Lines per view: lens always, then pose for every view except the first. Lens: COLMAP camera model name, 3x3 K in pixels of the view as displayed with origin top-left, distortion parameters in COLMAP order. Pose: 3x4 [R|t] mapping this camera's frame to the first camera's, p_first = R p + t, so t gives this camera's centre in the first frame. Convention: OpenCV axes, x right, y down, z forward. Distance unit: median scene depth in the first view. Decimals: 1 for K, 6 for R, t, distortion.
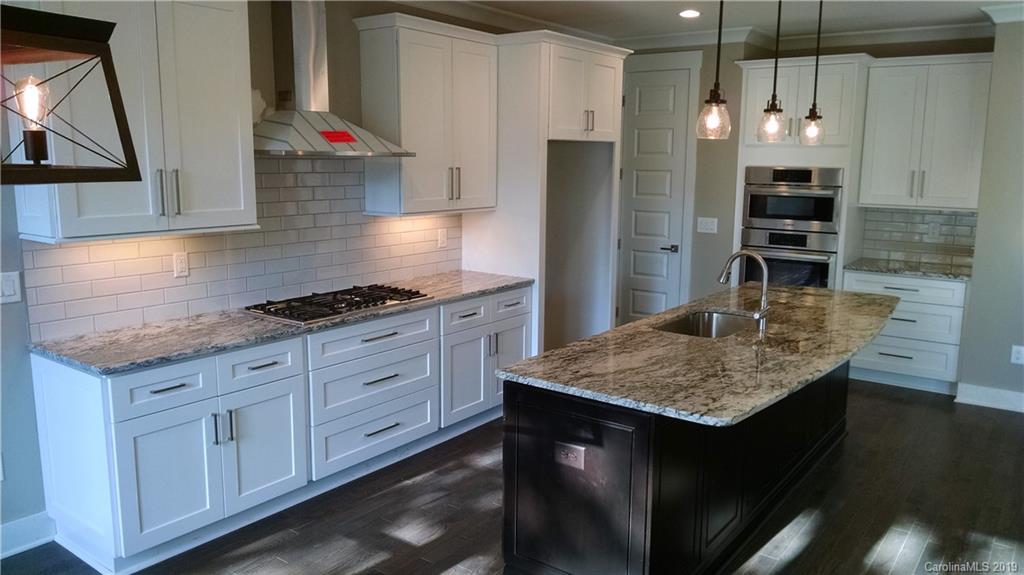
lens RADIAL K [[774.5, 0, 509.9], [0, 774.5, 284.4], [0, 0, 1]] dist [0.013299, -0.002166]
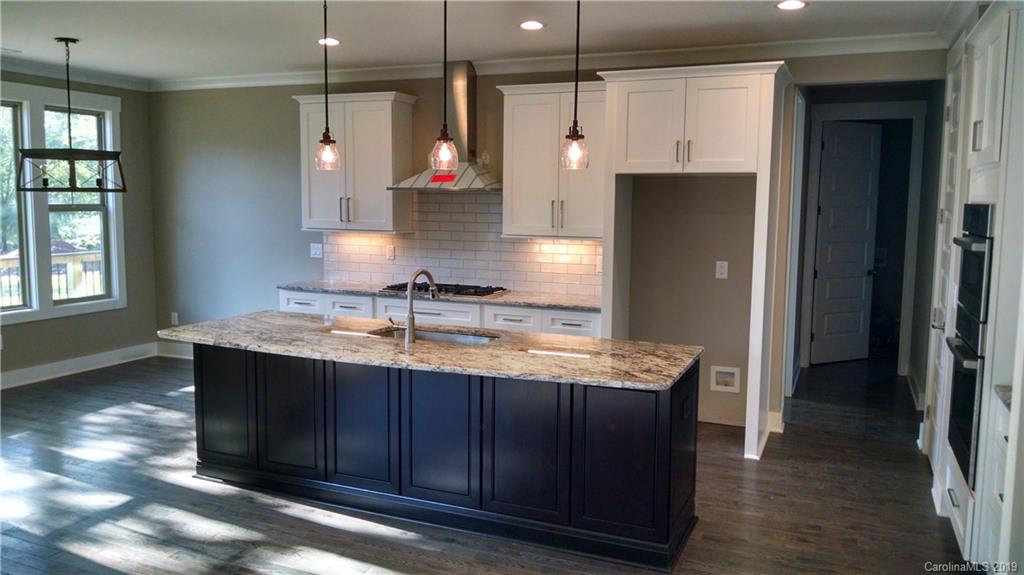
lens RADIAL K [[774.5, 0, 509.7], [0, 774.5, 285.2], [0, 0, 1]] dist [0.013299, -0.002166]
pose [[0.228897, 0.101283, -0.968167, 1.144032], [-0.167451, 0.983844, 0.063334, -0.092385], [0.958940, 0.147624, 0.242159, 0.709426]]
